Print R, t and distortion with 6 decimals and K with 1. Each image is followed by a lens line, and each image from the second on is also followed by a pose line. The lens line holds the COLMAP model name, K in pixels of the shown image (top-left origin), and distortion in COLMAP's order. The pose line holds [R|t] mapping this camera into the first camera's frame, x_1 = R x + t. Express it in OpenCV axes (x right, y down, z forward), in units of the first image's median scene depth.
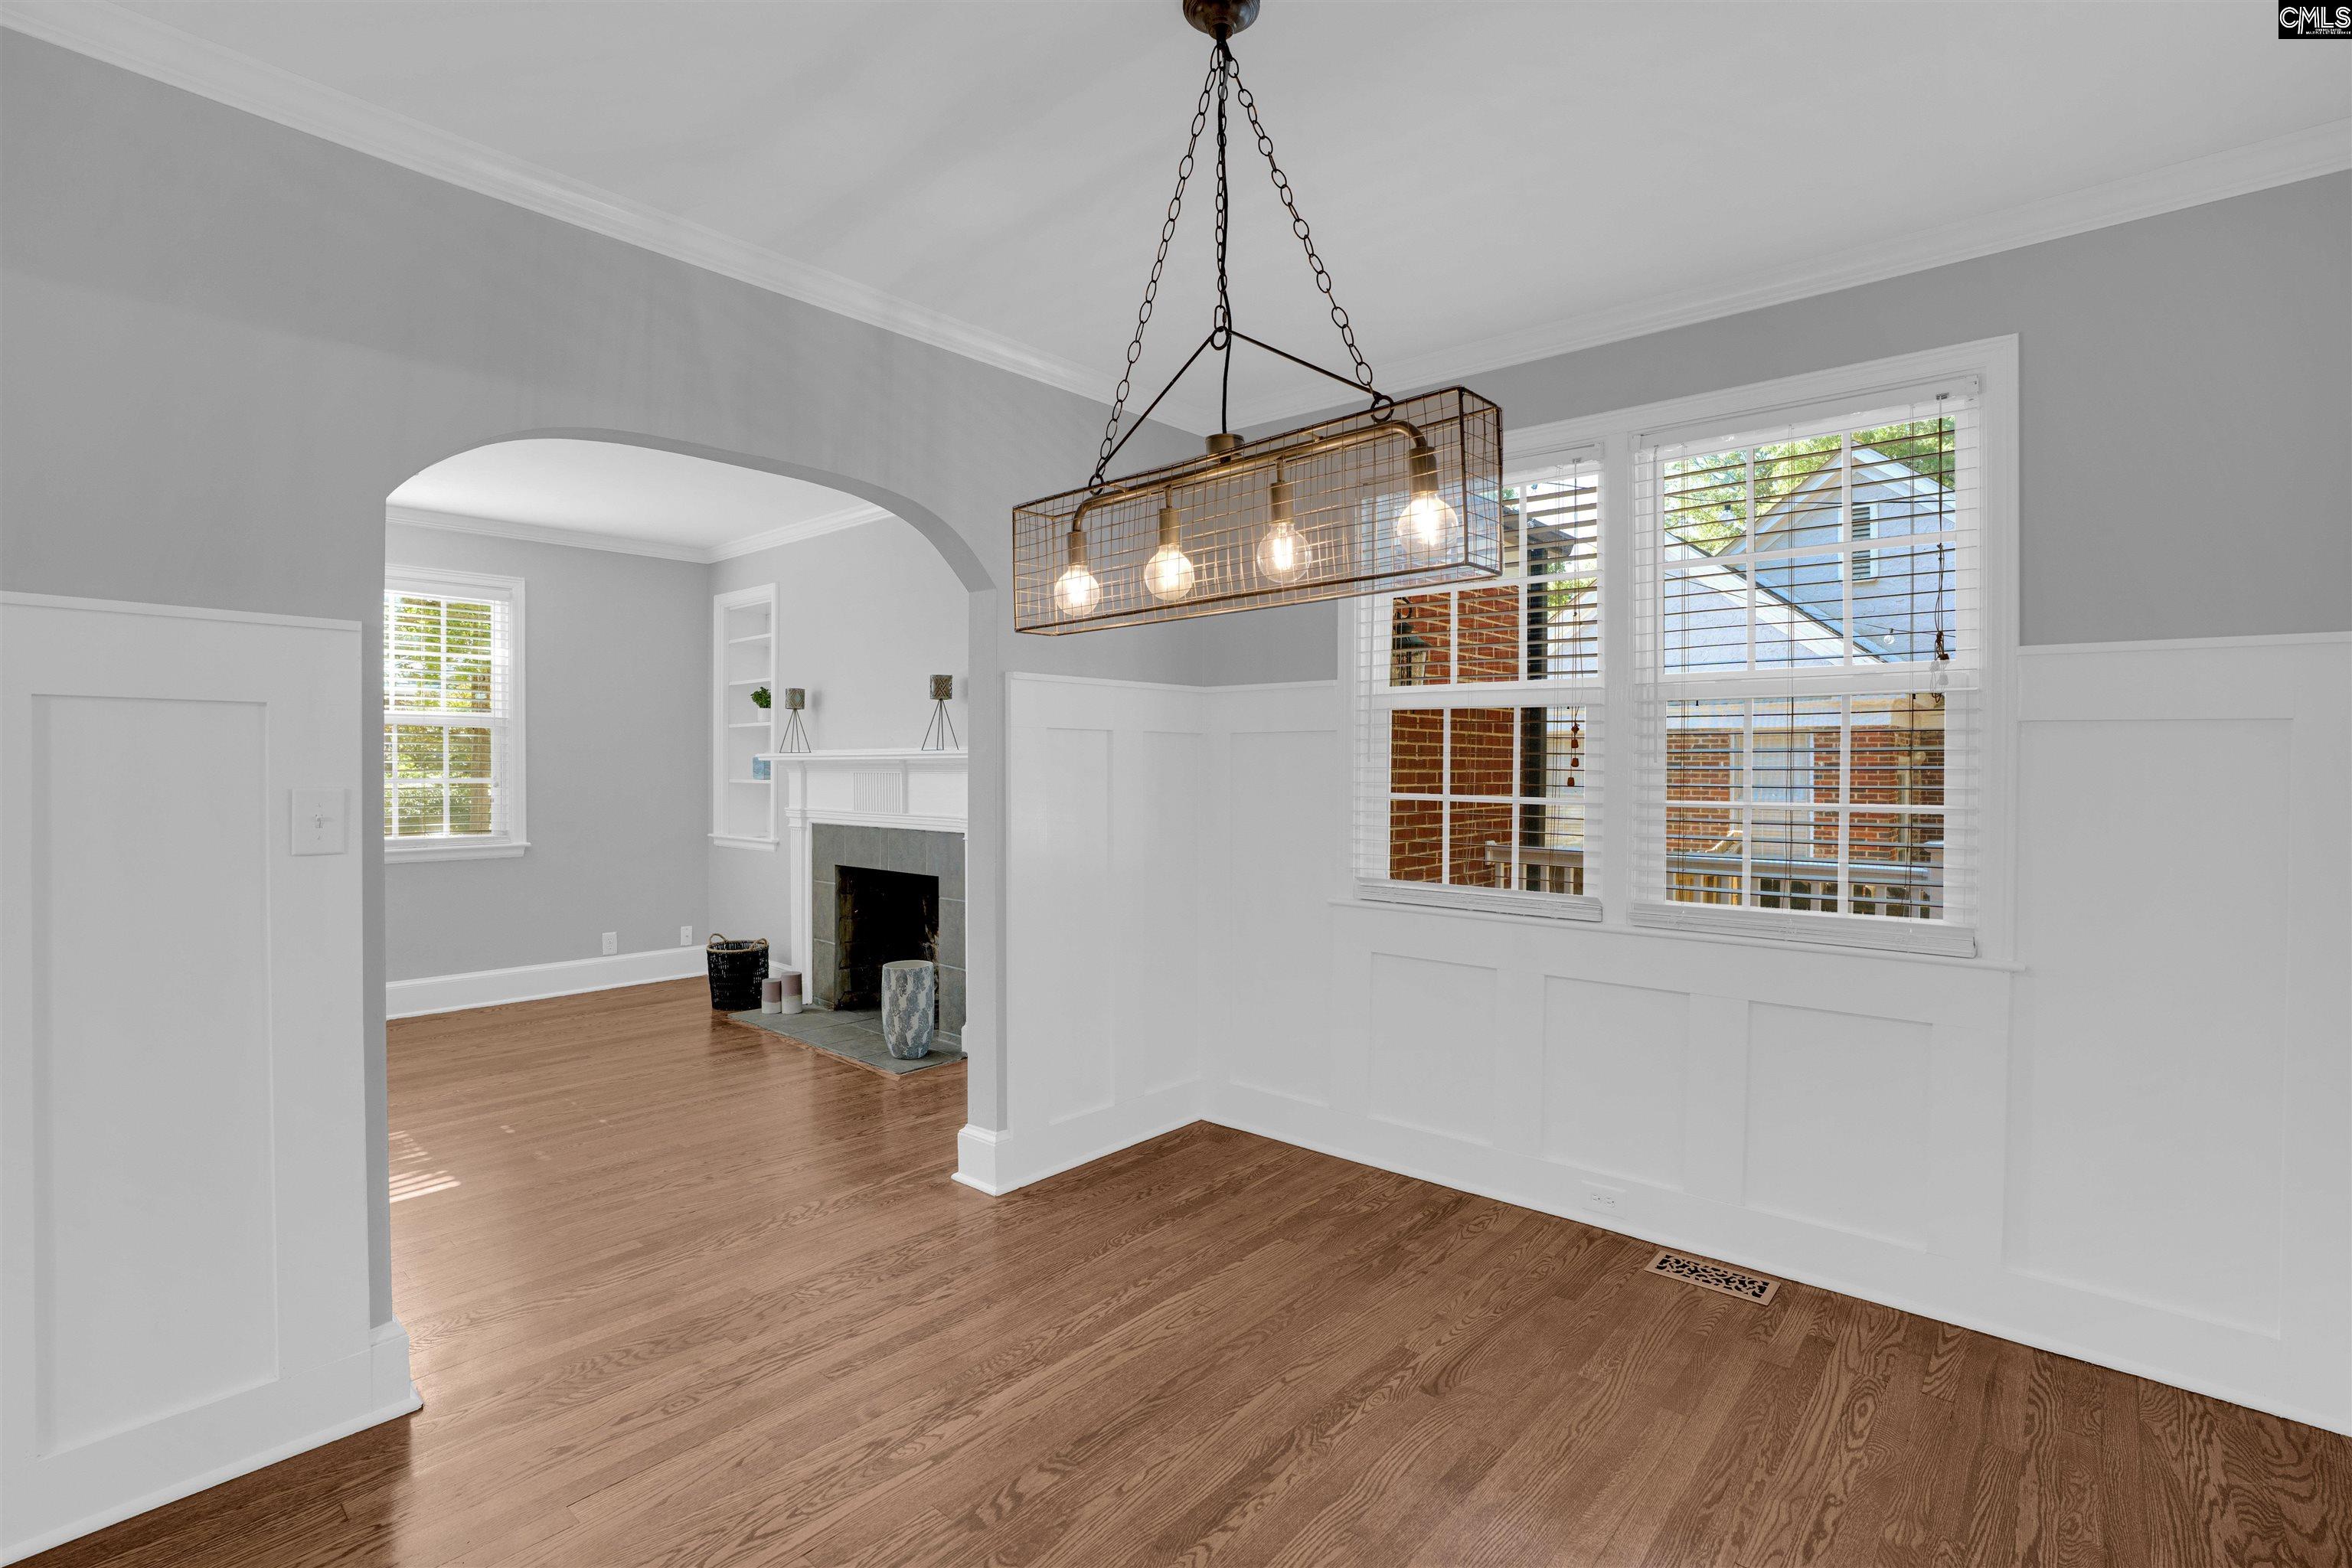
lens RADIAL K [[1085.0, 0, 1175.3], [0, 1085.0, 776.9], [0, 0, 1]] dist [-0.069431, 0.026835]
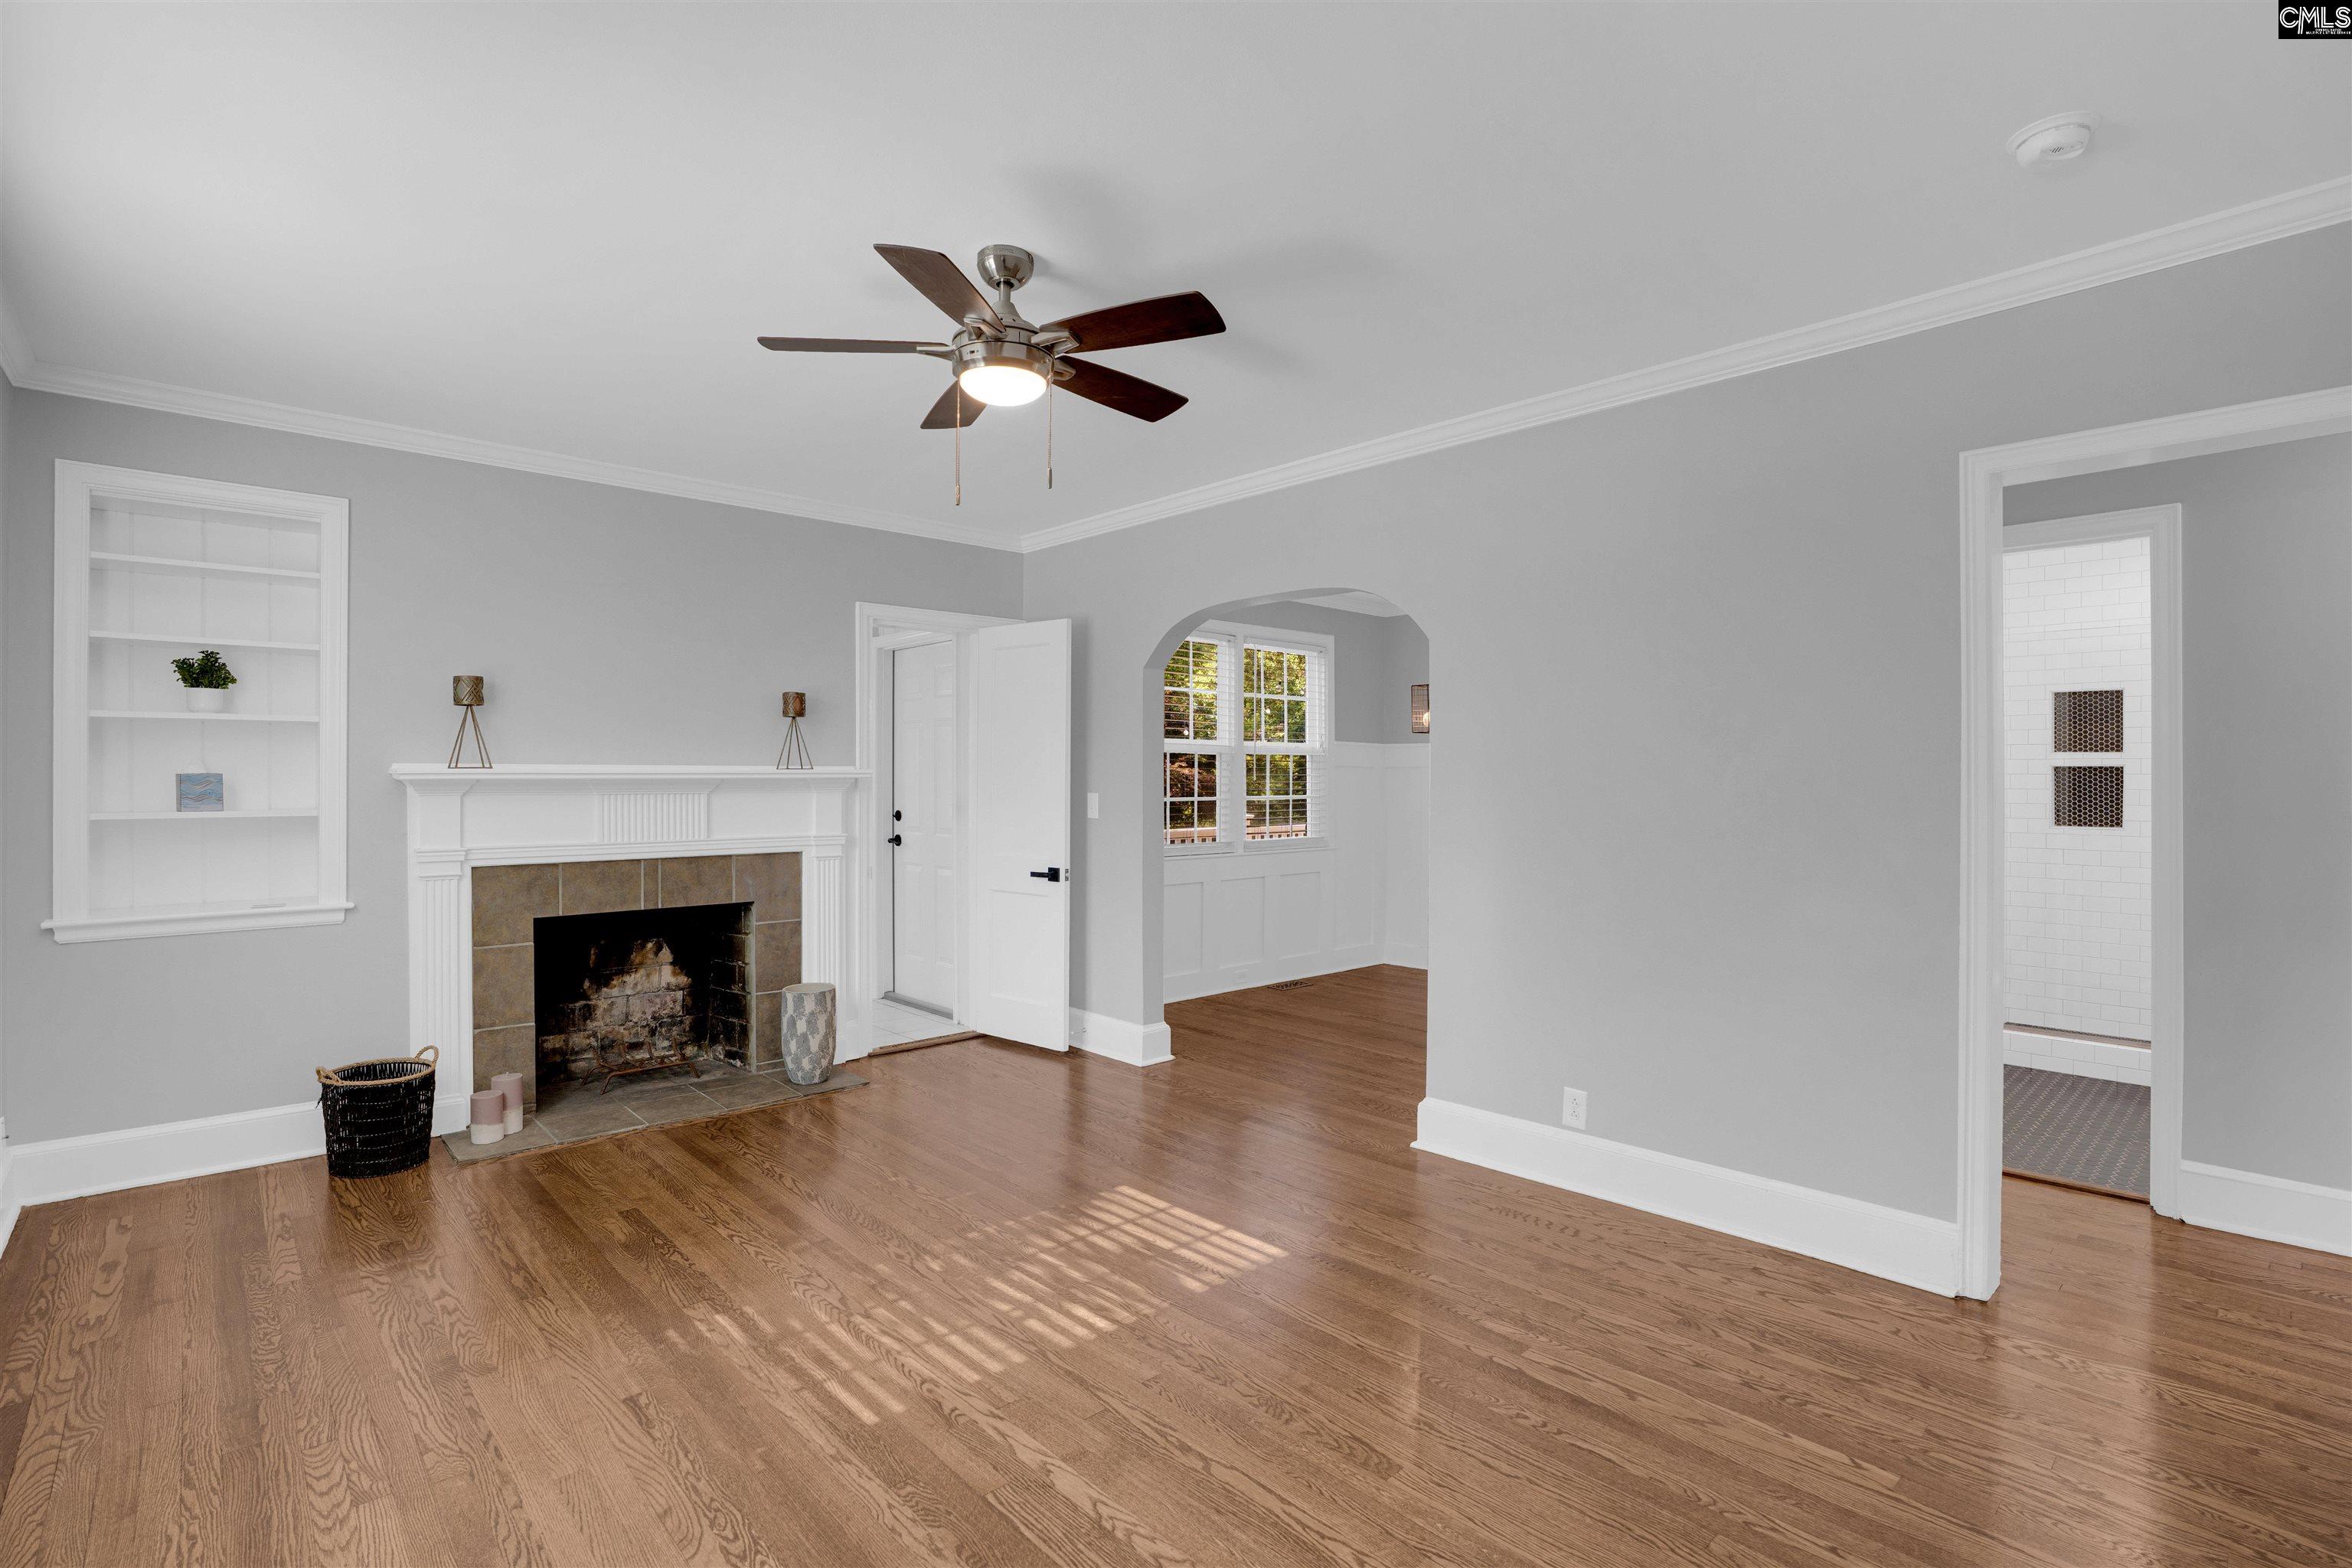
lens RADIAL K [[1085.0, 0, 1175.3], [0, 1085.0, 776.9], [0, 0, 1]] dist [-0.069431, 0.026835]
pose [[0.101232, 0.001820, 0.994861, -1.934373], [0.012520, 0.999917, -0.003103, -0.016749], [-0.994784, 0.012770, 0.101201, 0.927758]]
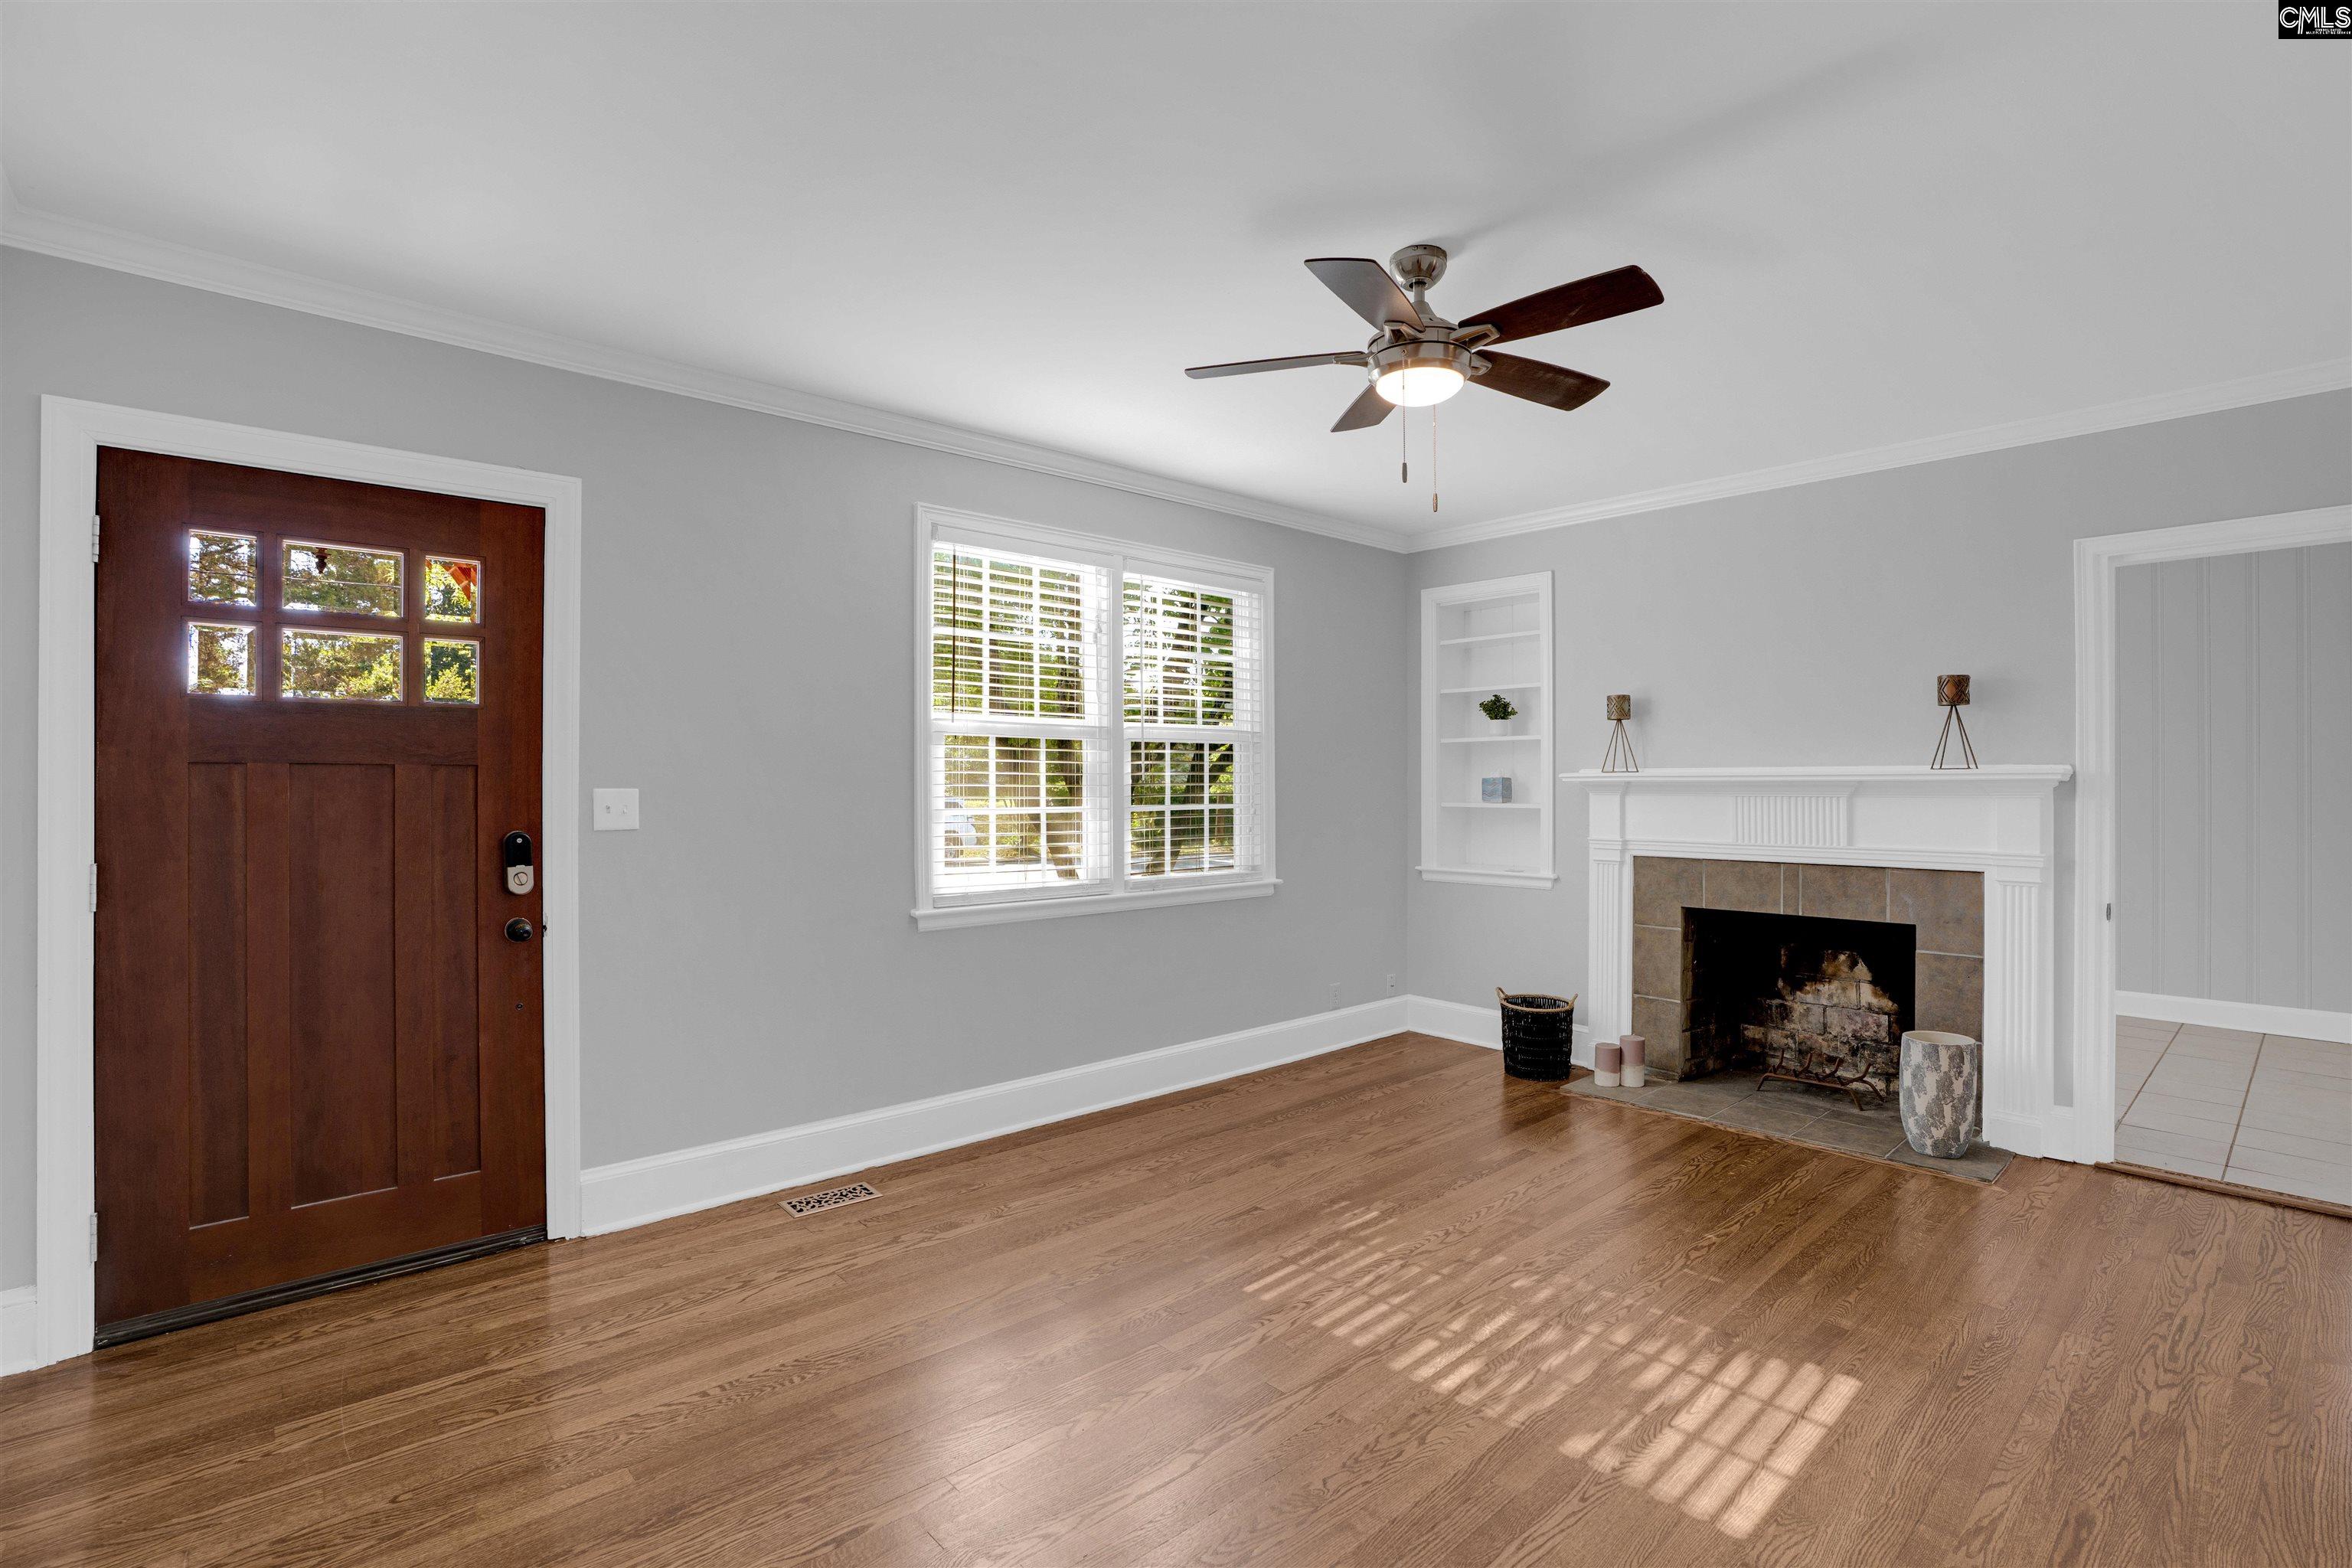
lens RADIAL K [[1085.0, 0, 1175.3], [0, 1085.0, 776.9], [0, 0, 1]] dist [-0.069431, 0.026835]
pose [[0.993308, -0.001182, -0.115493, -1.170351], [-0.000804, 0.999853, -0.017150, -0.007585], [0.115496, 0.017128, 0.993160, 0.264004]]
